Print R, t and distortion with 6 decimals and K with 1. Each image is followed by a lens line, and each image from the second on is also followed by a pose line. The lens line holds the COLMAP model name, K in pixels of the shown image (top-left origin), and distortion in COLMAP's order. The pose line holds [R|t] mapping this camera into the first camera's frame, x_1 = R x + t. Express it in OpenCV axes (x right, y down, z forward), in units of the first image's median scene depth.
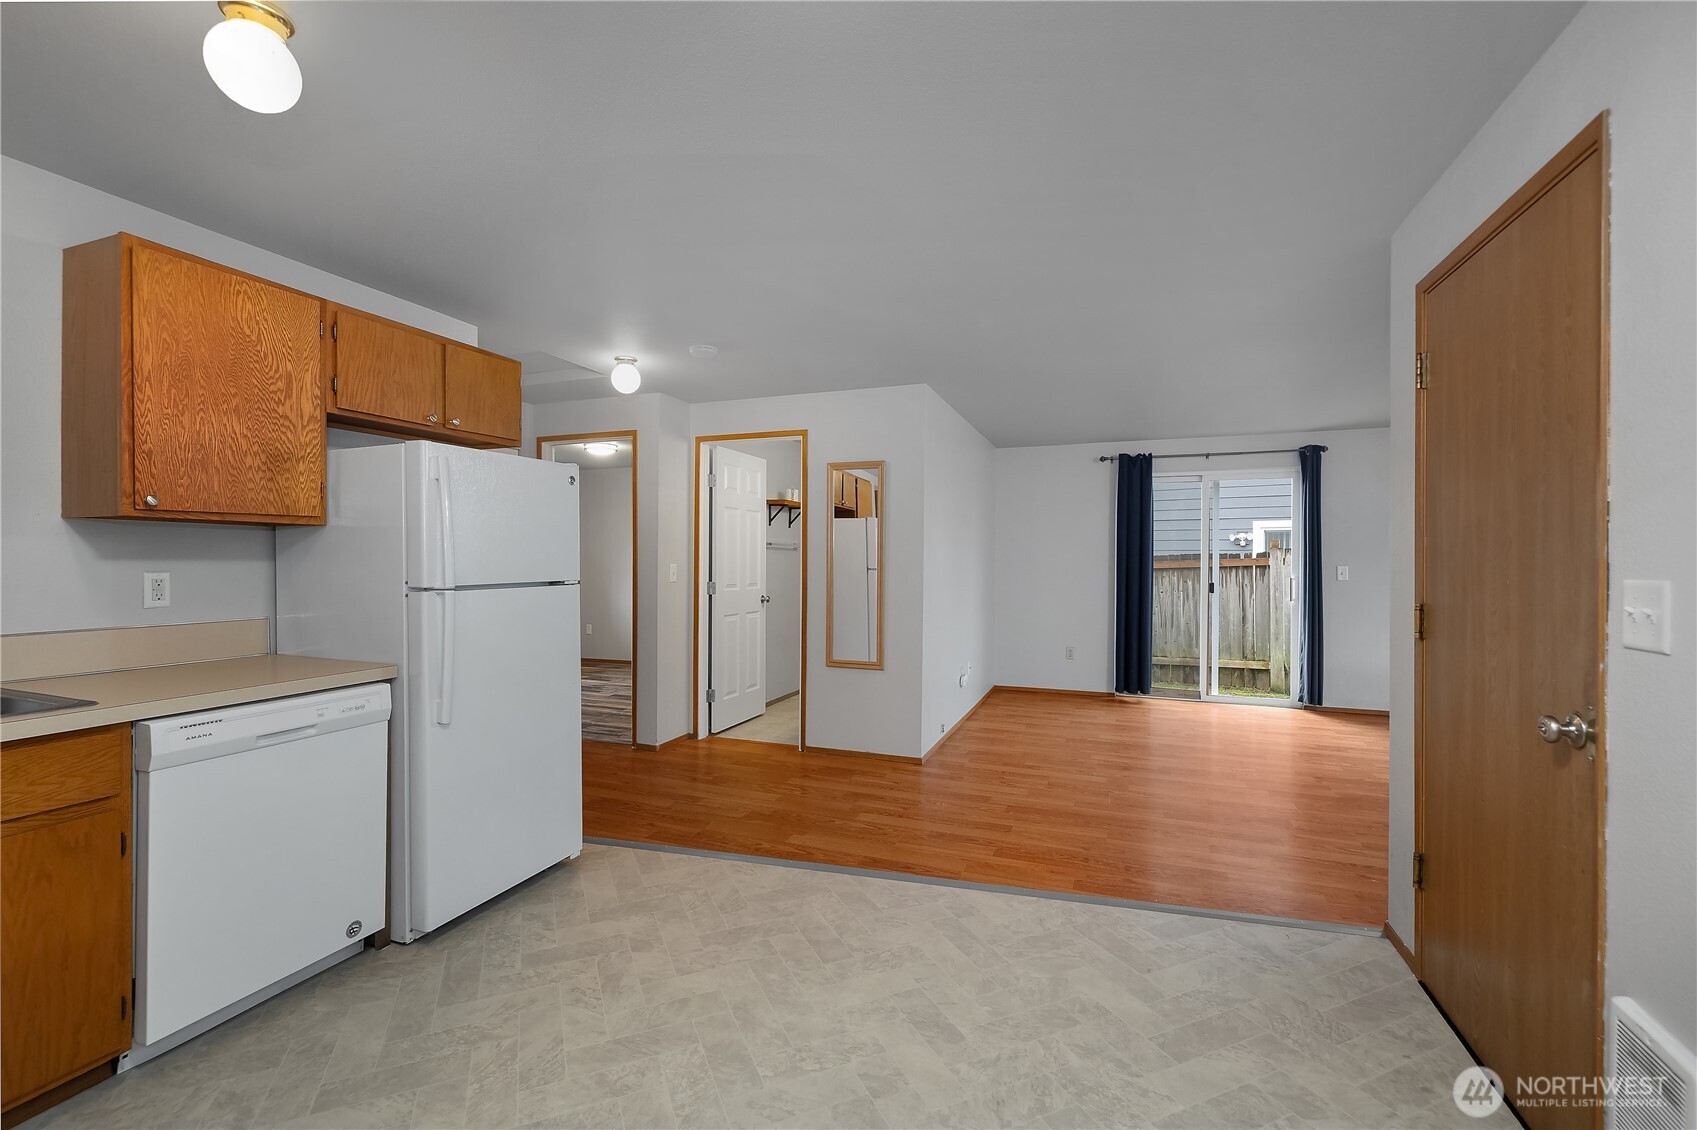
lens RADIAL K [[729.6, 0, 839.2], [0, 729.6, 558.9], [0, 0, 1]] dist [0.001588, 0.000770]
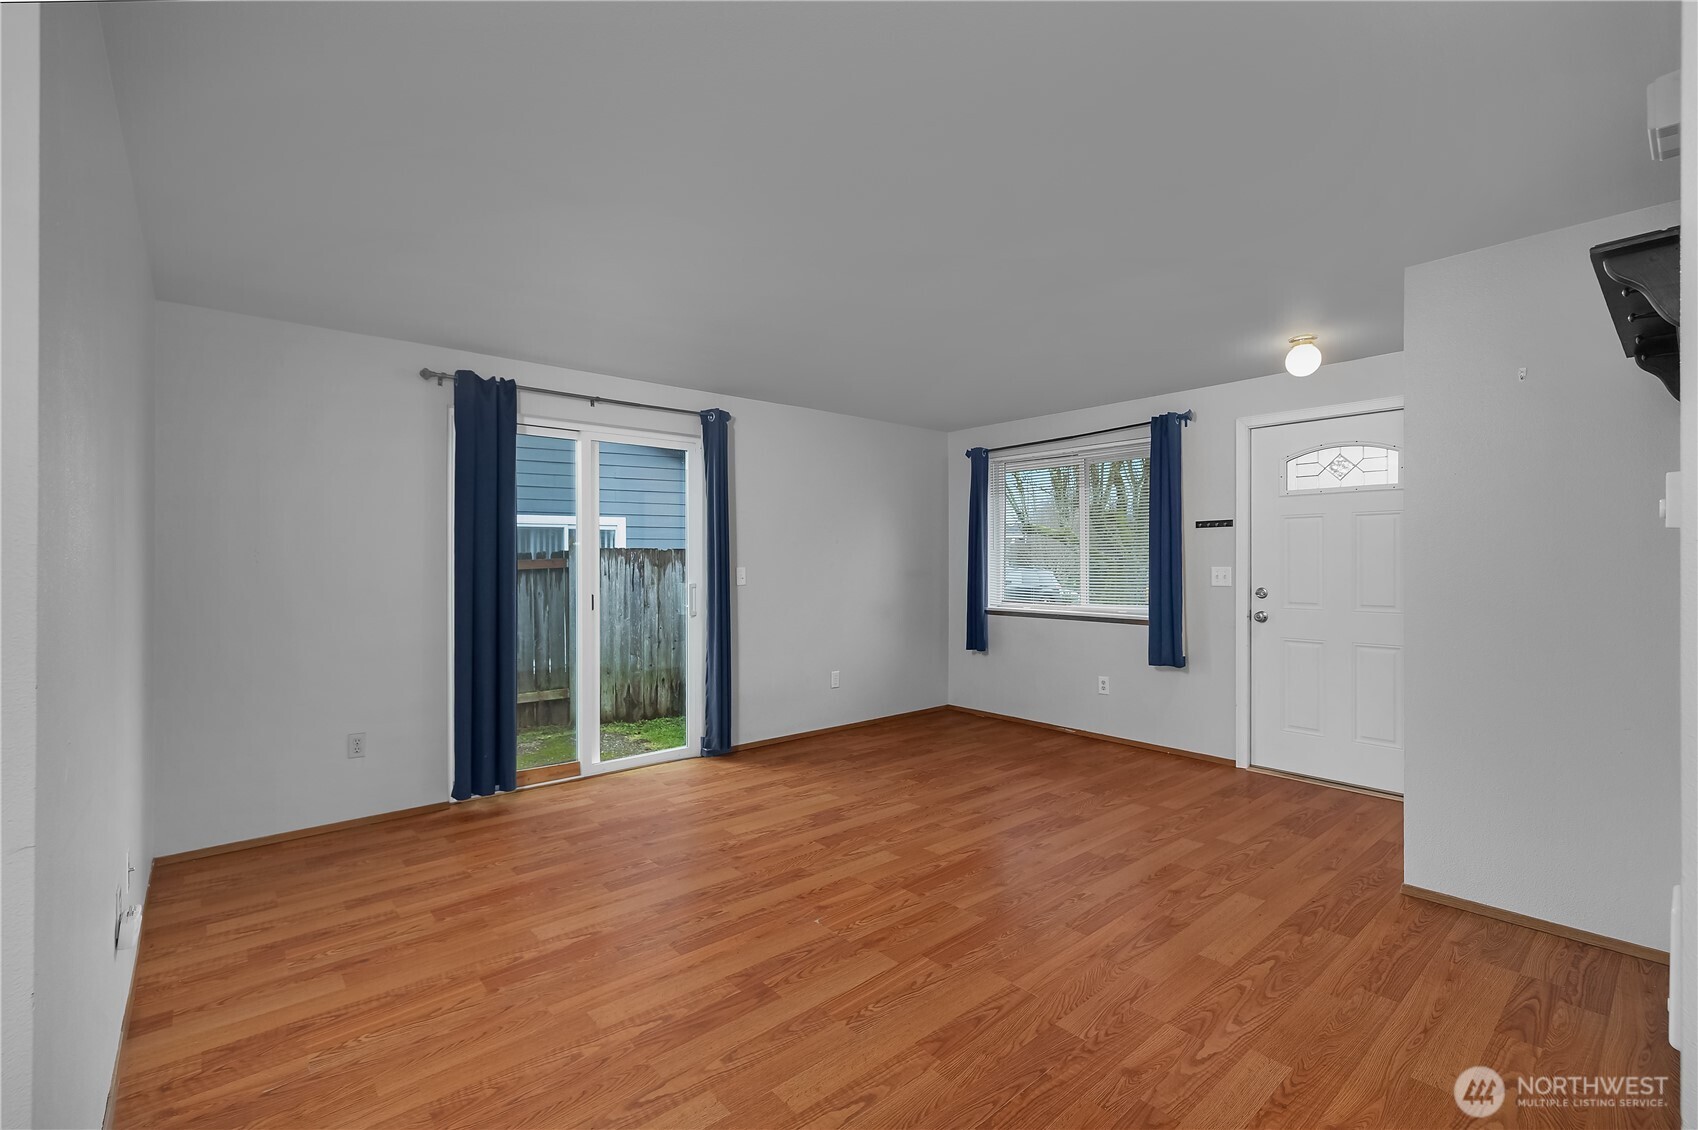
lens RADIAL K [[730.0, 0, 849.2], [0, 730.0, 570.4], [0, 0, 1]] dist [0.001588, 0.000770]
pose [[0.467417, -0.013218, 0.883938, 0.082501], [0.004332, 0.999910, 0.012661, 0.007336], [-0.884026, -0.002089, 0.467432, 1.320180]]
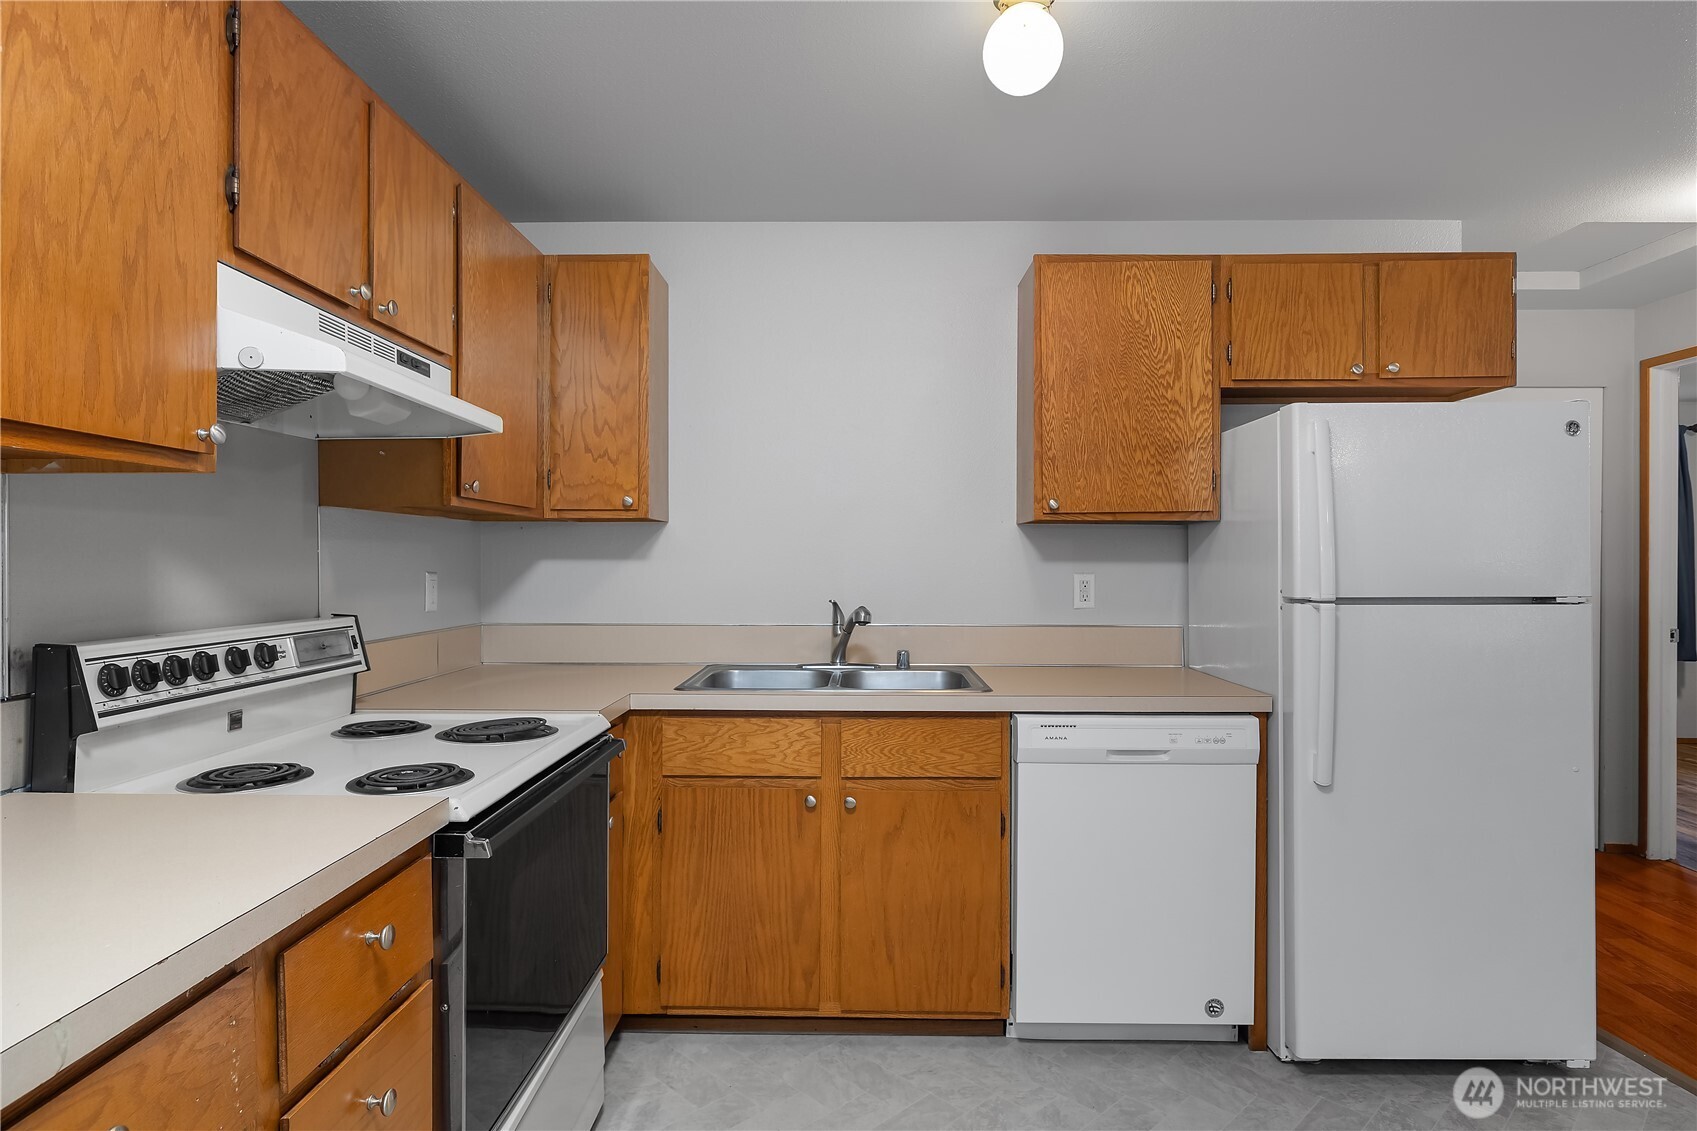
lens RADIAL K [[933.3, 0, 851.7], [0, 933.3, 561.0], [0, 0, 1]] dist [-0.003733, 0.000495]
pose [[0.346302, -0.002402, -0.938120, 0.173923], [-0.001269, 0.999995, -0.003028, 0.004449], [0.938122, 0.002239, 0.346298, 0.234640]]
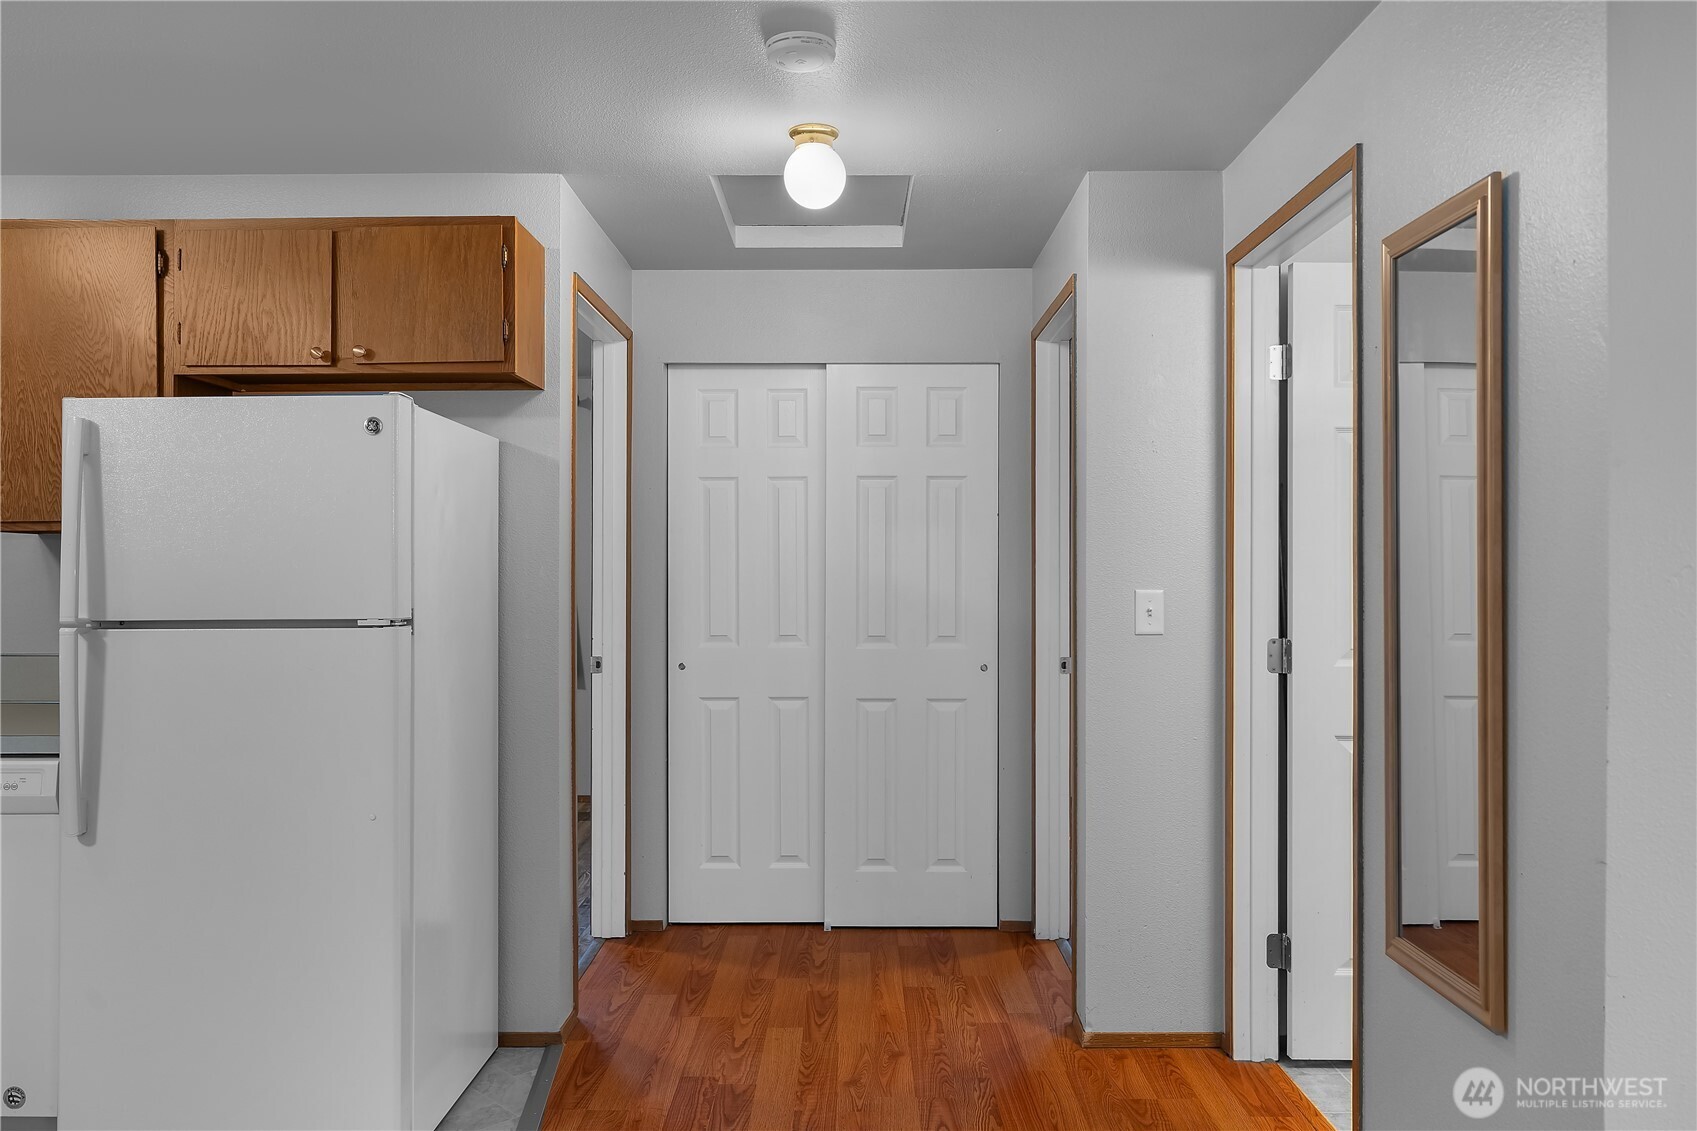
lens RADIAL K [[1240.0, 0, 836.3], [0, 1240.0, 558.8], [0, 0, 1]] dist [-0.003711, 0.005596]
pose [[0.353275, -0.012804, -0.935432, 0.714470], [0.001000, 0.999911, -0.013309, -0.001515], [0.935519, 0.003766, 0.353256, 1.247636]]
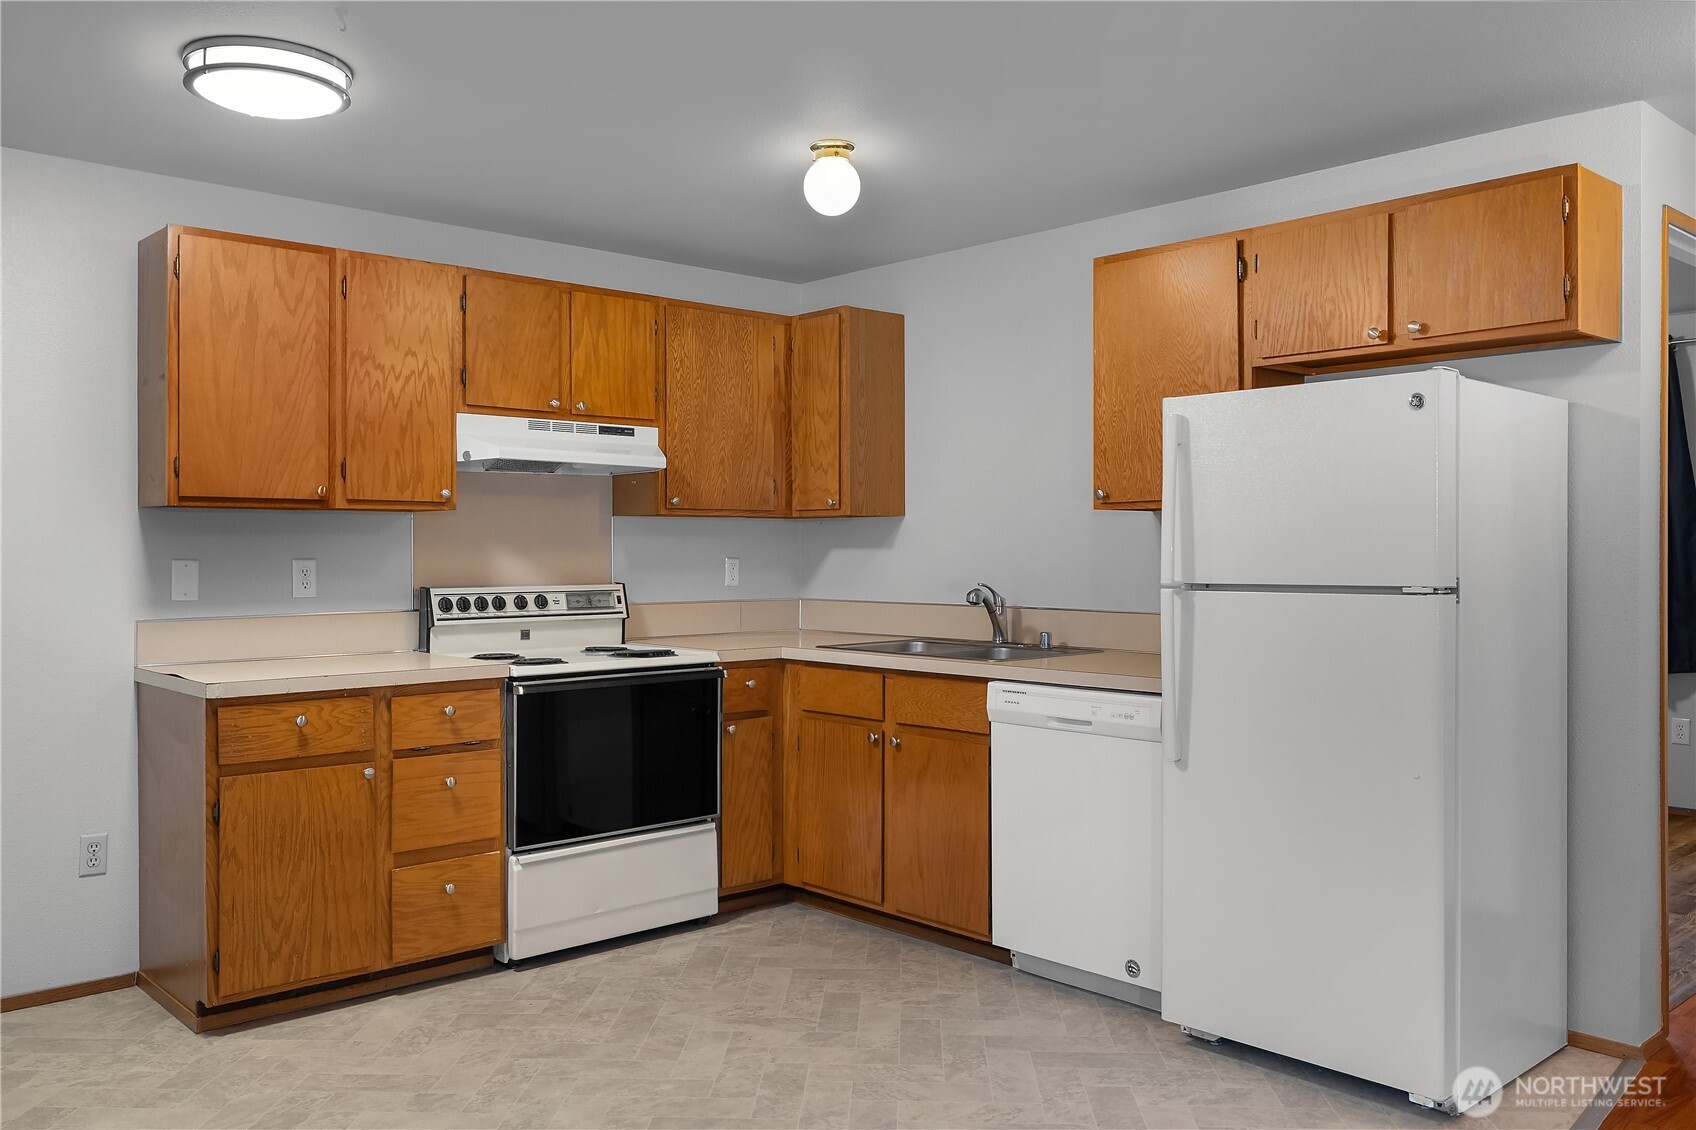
lens RADIAL K [[1352.7, 0, 846.7], [0, 1352.7, 554.6], [0, 0, 1]] dist [-0.008673, -0.002557]
pose [[-0.442045, 0.001358, -0.896992, 0.893558], [-0.000636, 0.999998, 0.001828, 0.005453], [0.896993, 0.001379, -0.442043, 1.331436]]
